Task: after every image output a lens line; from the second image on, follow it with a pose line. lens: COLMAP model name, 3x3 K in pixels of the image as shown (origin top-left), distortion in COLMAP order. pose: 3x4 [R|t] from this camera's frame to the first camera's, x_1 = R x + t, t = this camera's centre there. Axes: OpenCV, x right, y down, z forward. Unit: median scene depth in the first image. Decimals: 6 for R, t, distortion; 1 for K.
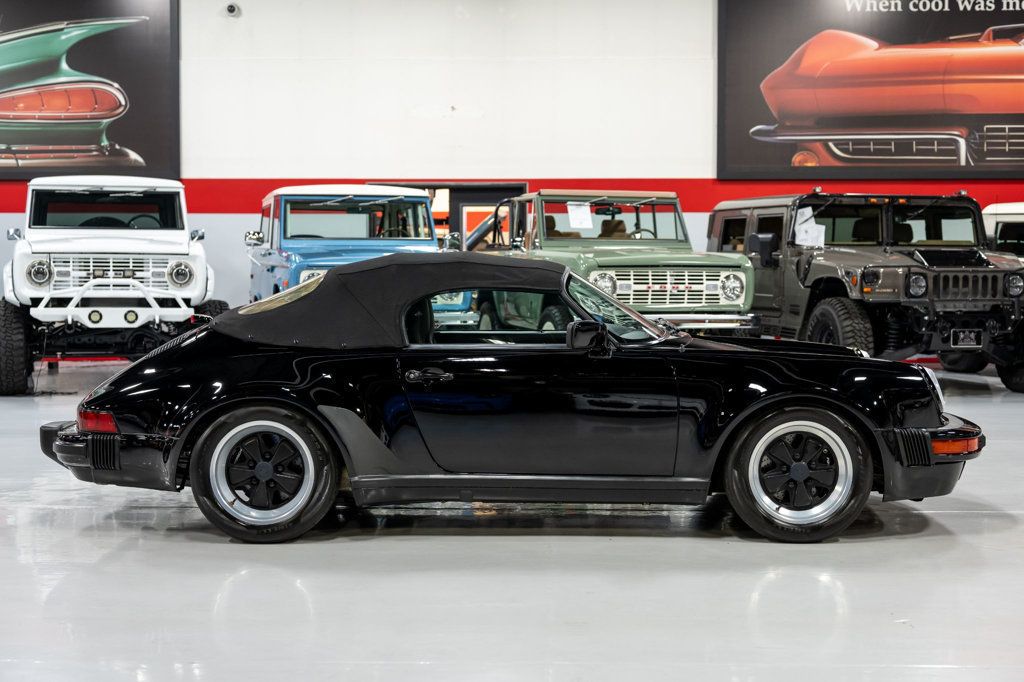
lens RADIAL K [[1513.9, 0, 510.7], [0, 1513.9, 350.5], [0, 0, 1]] dist [0.000820, 0.000000]
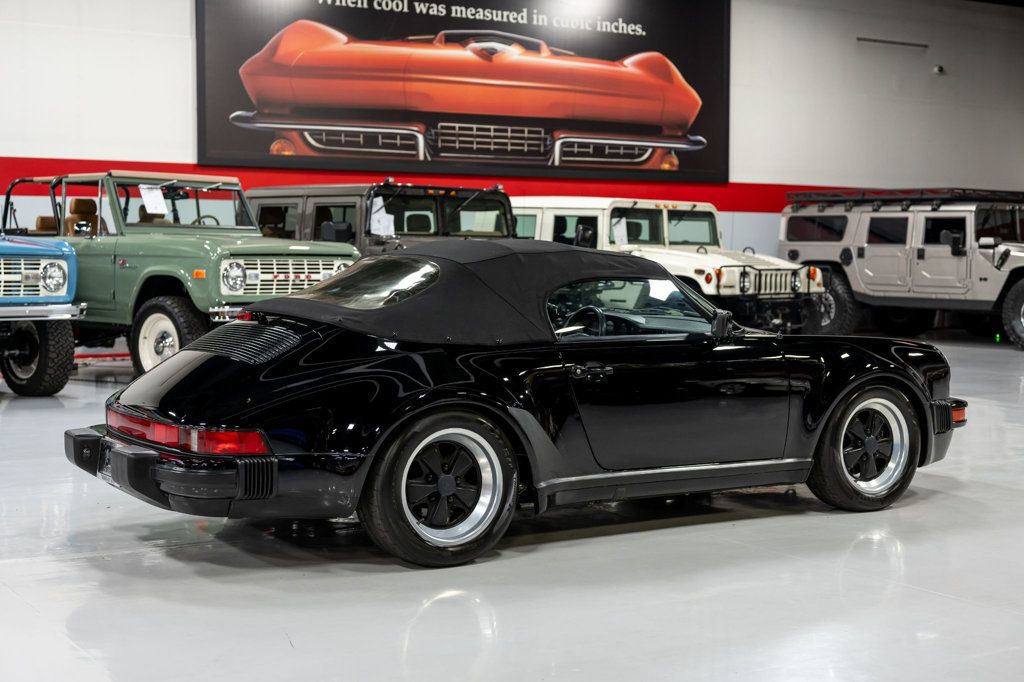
lens RADIAL K [[1513.9, 0, 506.4], [0, 1513.9, 331.0], [0, 0, 1]] dist [0.000820, 0.000000]
pose [[0.835773, -0.024692, 0.548519, -0.342772], [0.027686, 0.999613, 0.002813, -0.006724], [-0.548376, 0.012835, 0.836133, 0.130445]]
